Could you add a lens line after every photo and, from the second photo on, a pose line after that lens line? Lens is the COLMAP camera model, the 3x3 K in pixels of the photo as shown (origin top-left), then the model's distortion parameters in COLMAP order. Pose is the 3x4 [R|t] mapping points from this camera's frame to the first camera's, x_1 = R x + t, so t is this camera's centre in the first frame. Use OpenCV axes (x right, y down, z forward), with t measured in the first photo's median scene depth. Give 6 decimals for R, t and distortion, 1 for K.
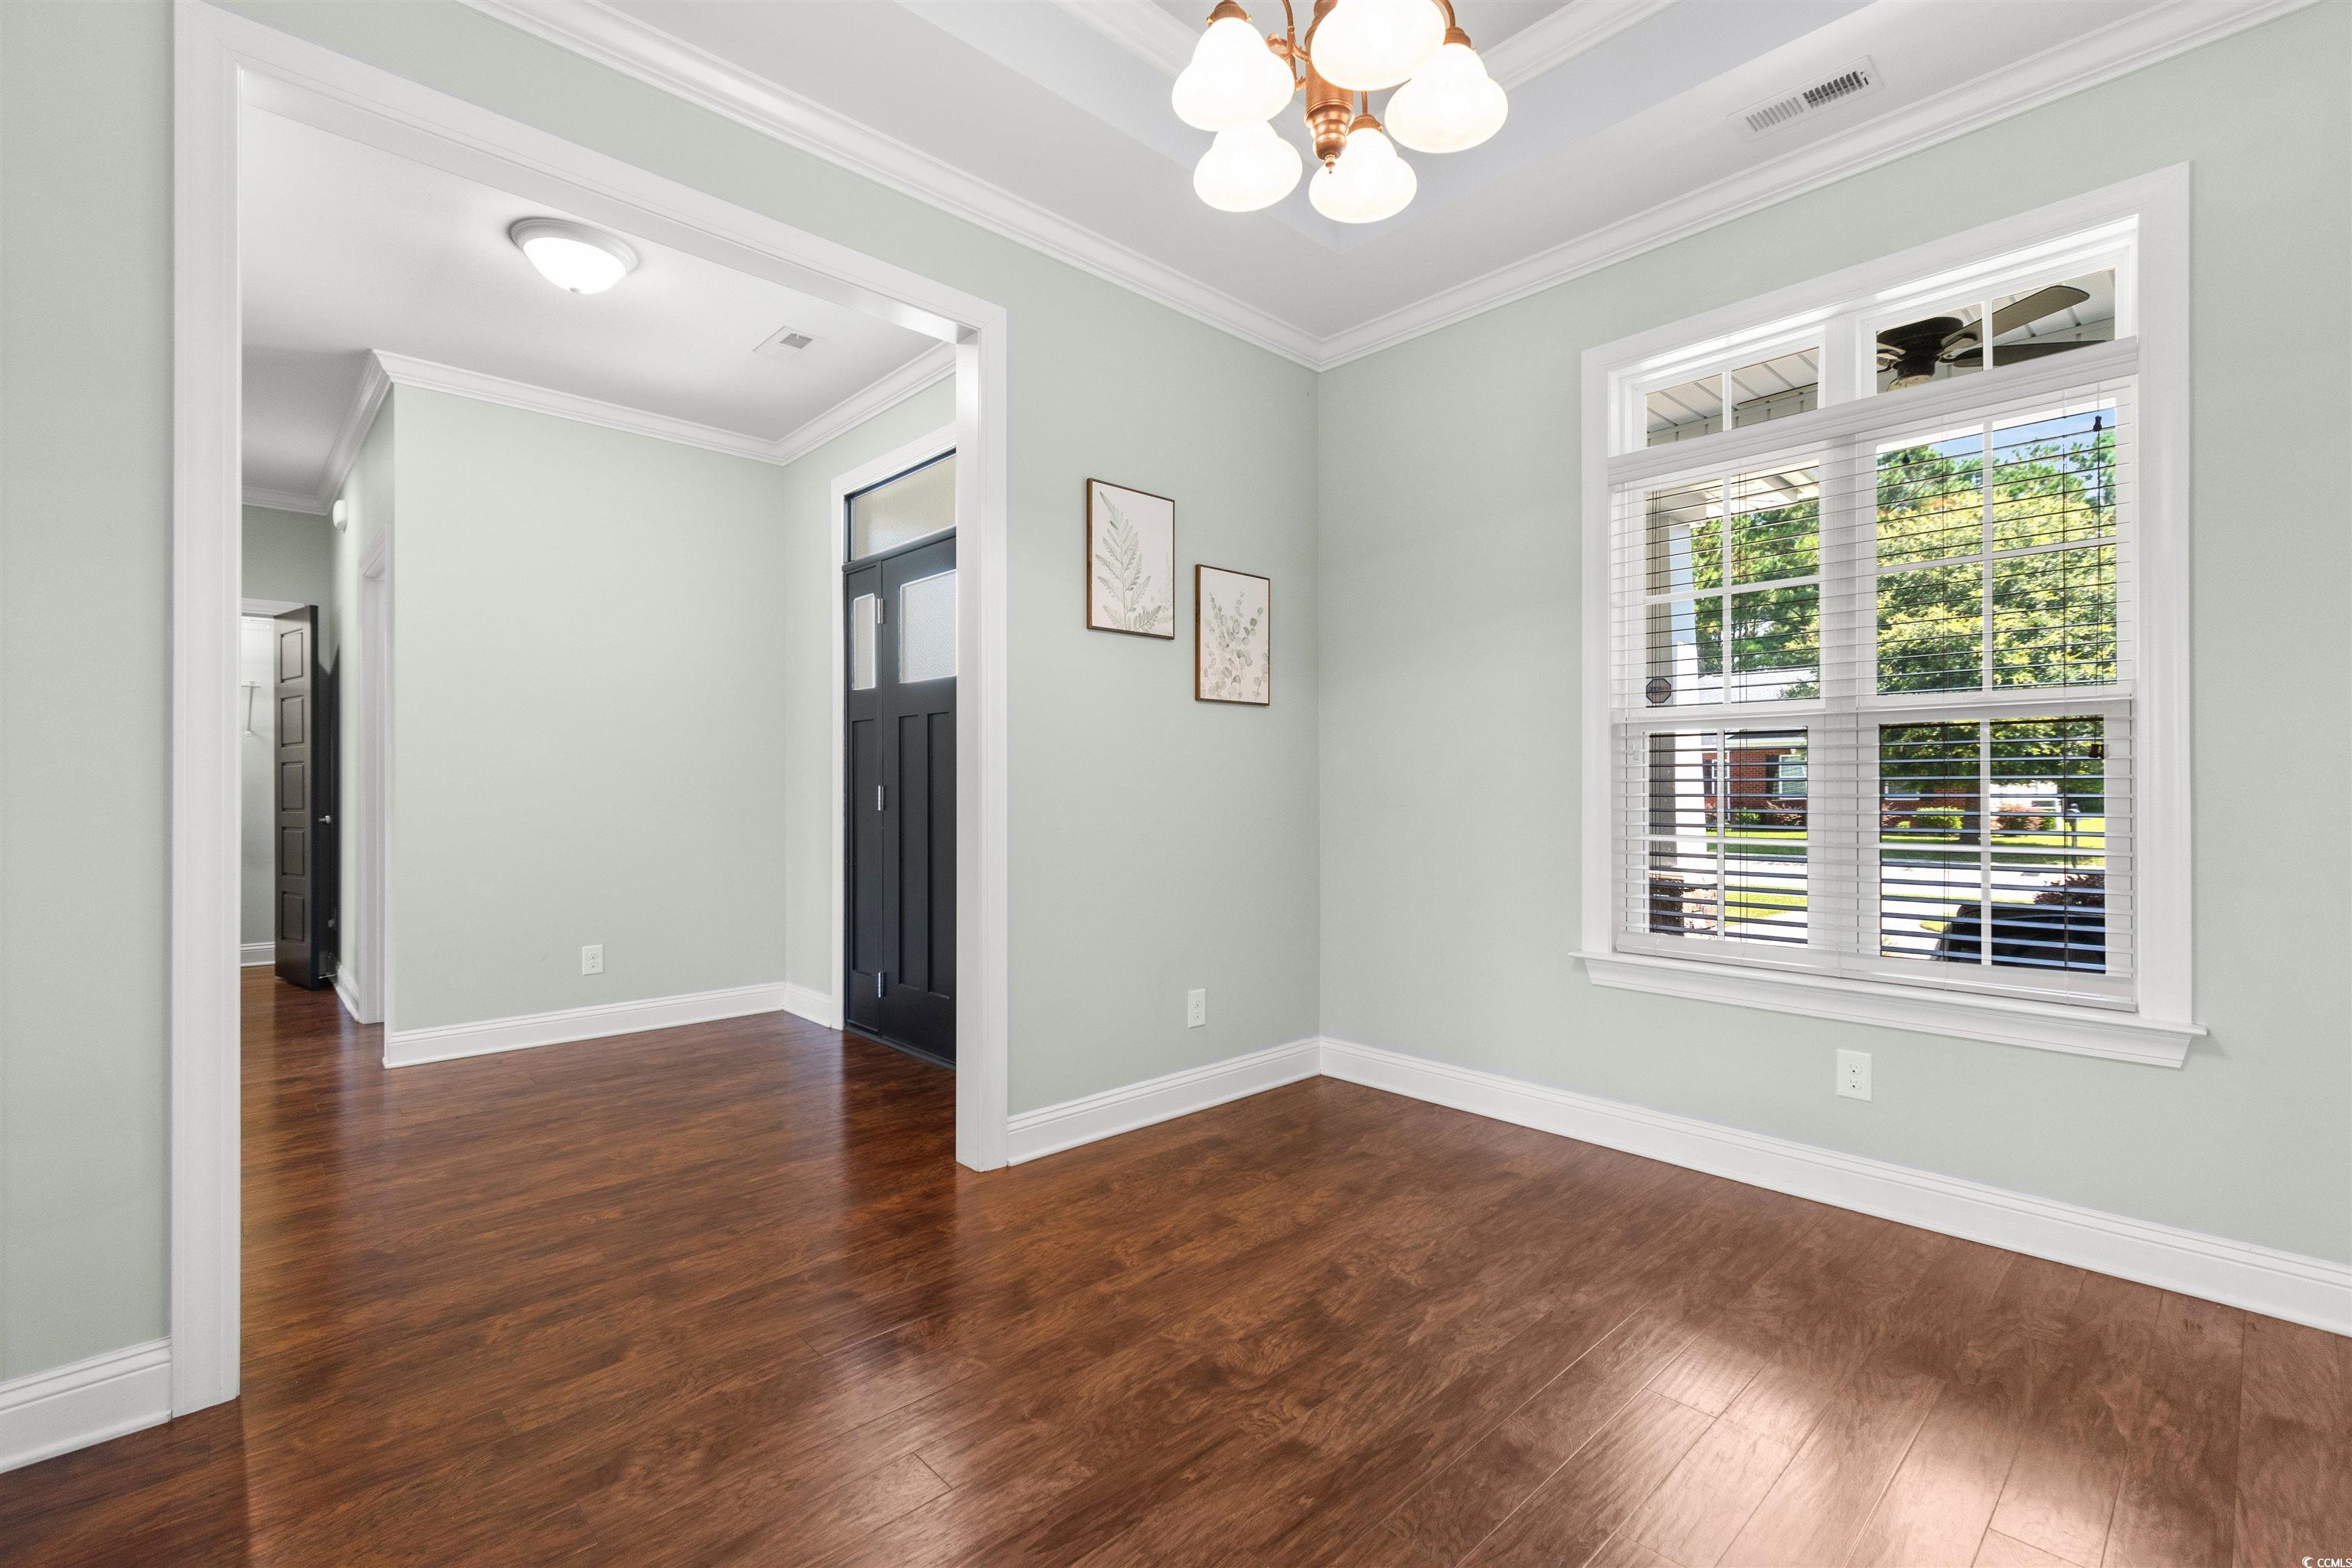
lens RADIAL K [[1028.9, 0, 1185.4], [0, 1028.9, 790.1], [0, 0, 1]] dist [0.011798, 0.000070]
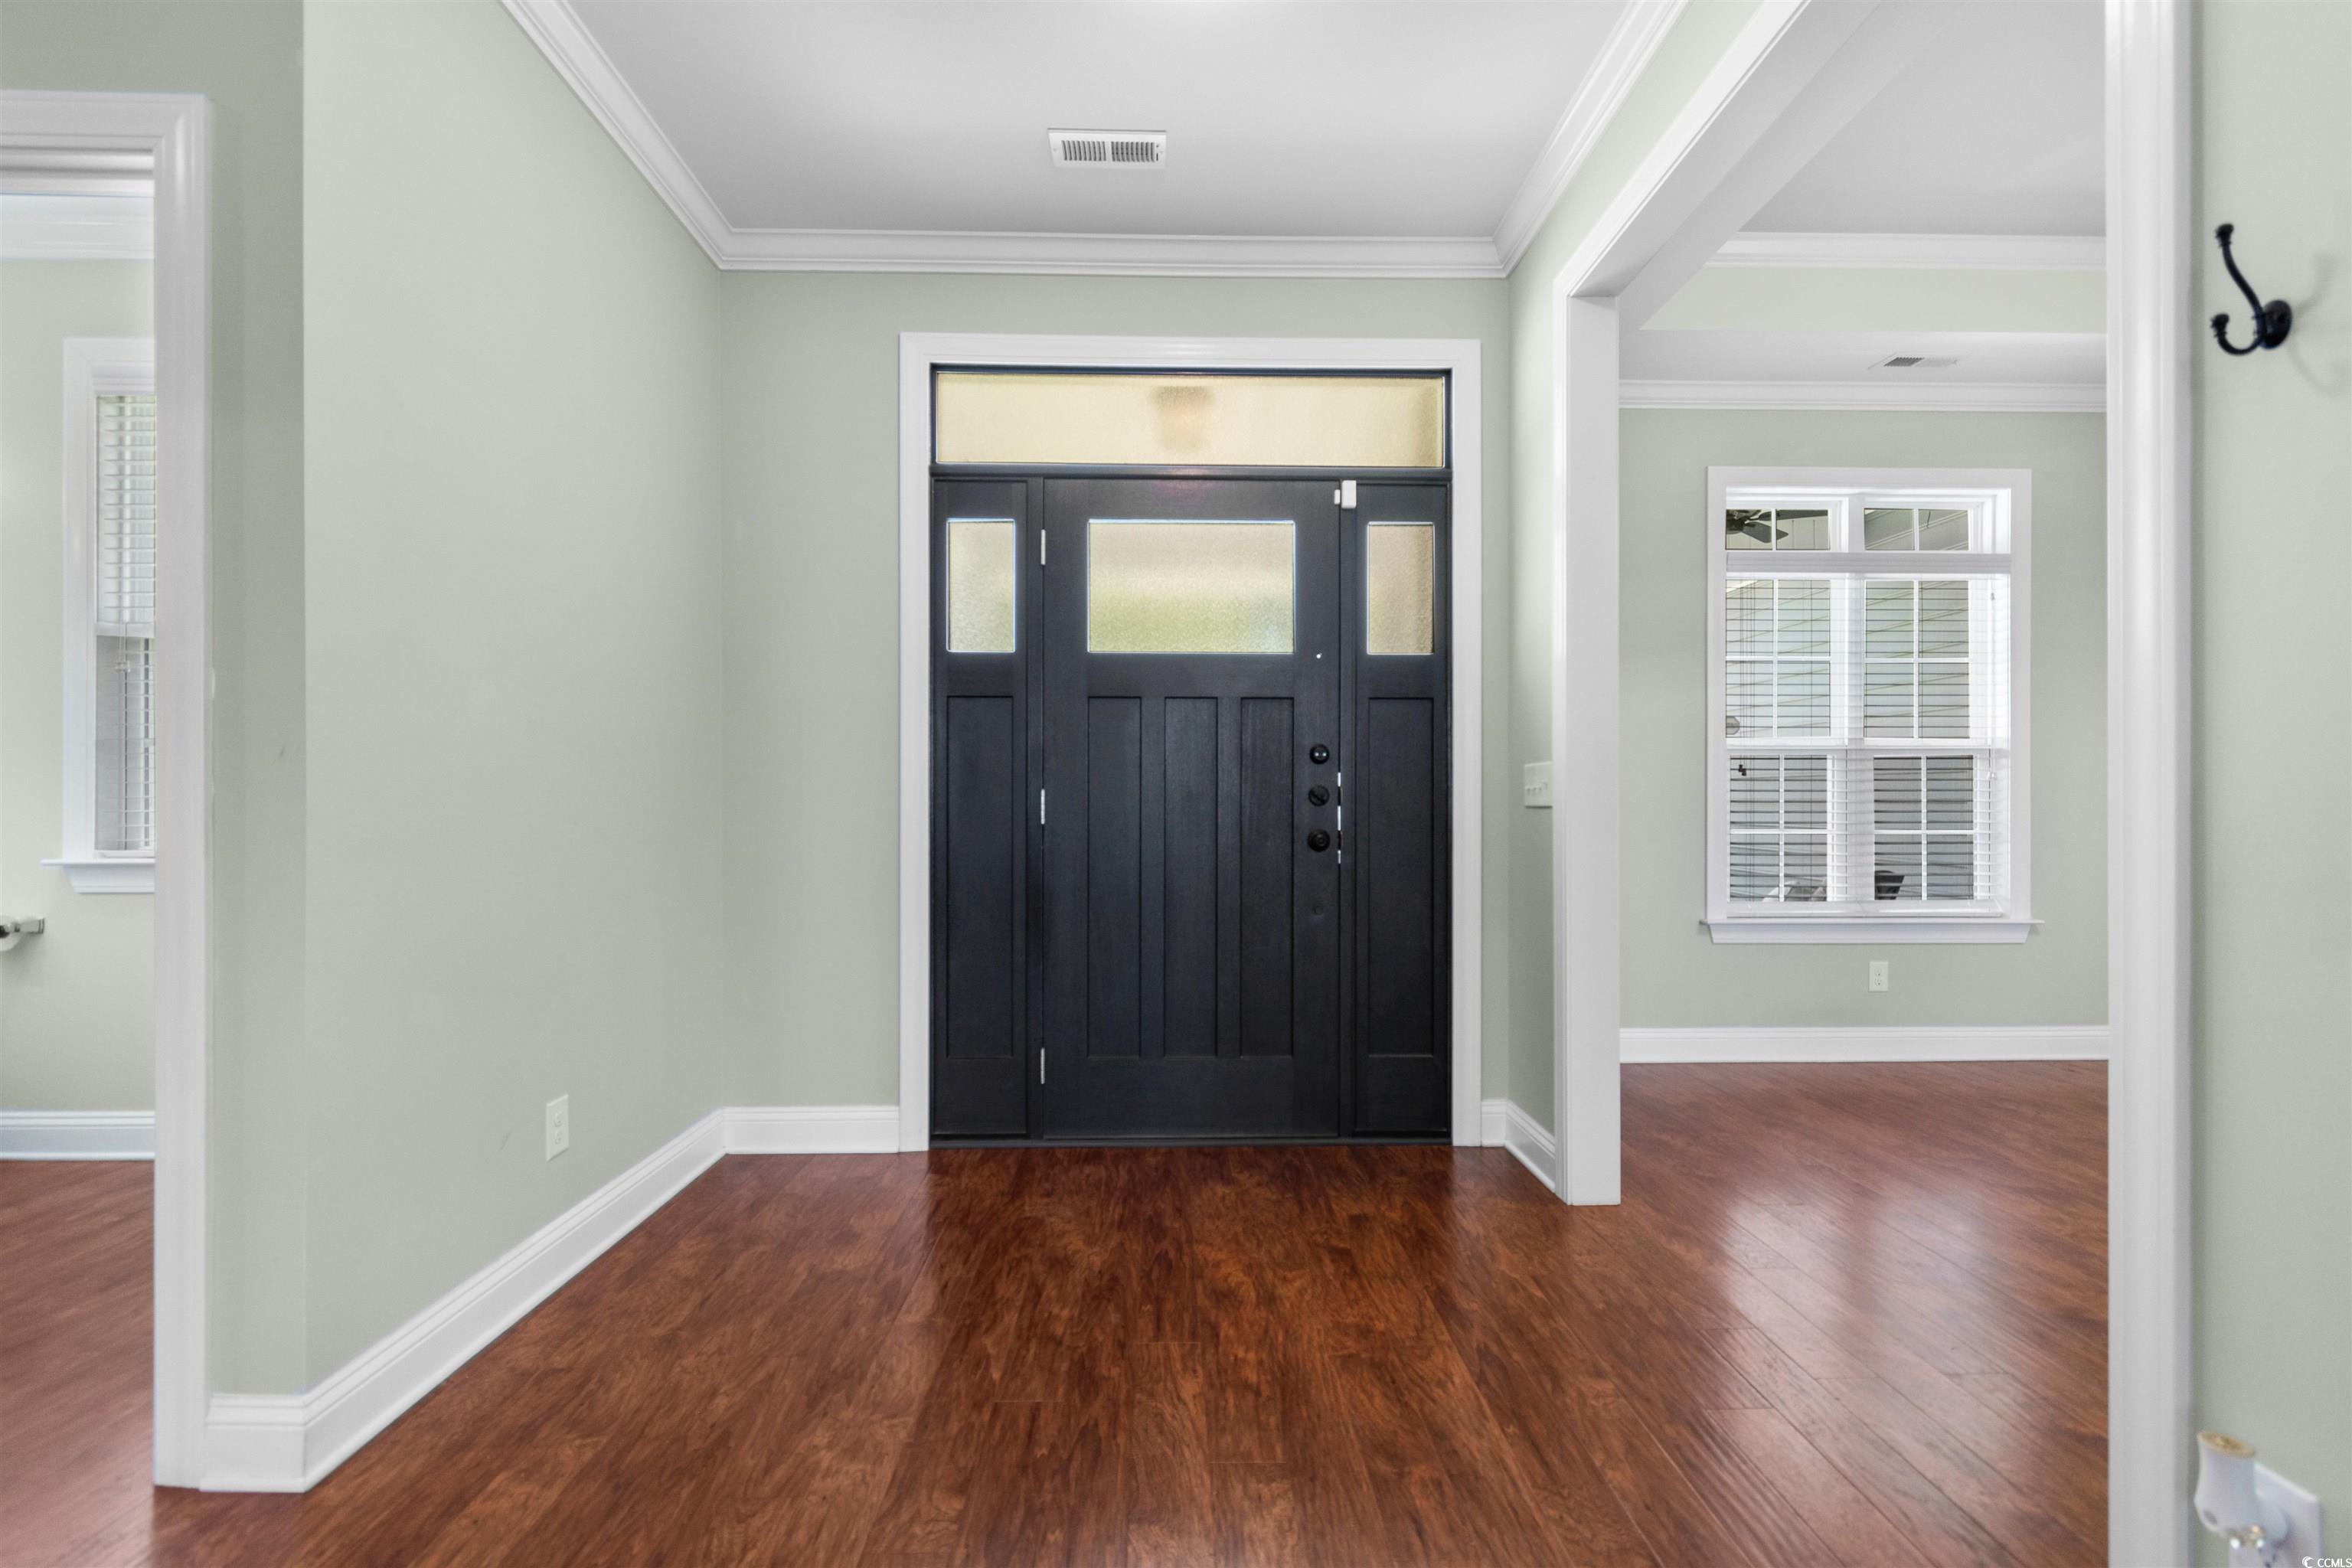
lens RADIAL K [[1040.8, 0, 1189.8], [0, 1040.8, 801.1], [0, 0, 1]] dist [0.029464, 0.000216]
pose [[0.660685, 0.002573, 0.750659, -1.036504], [0.000638, 0.999992, -0.003990, 0.009938], [-0.750663, 0.003115, 0.660678, 0.591138]]
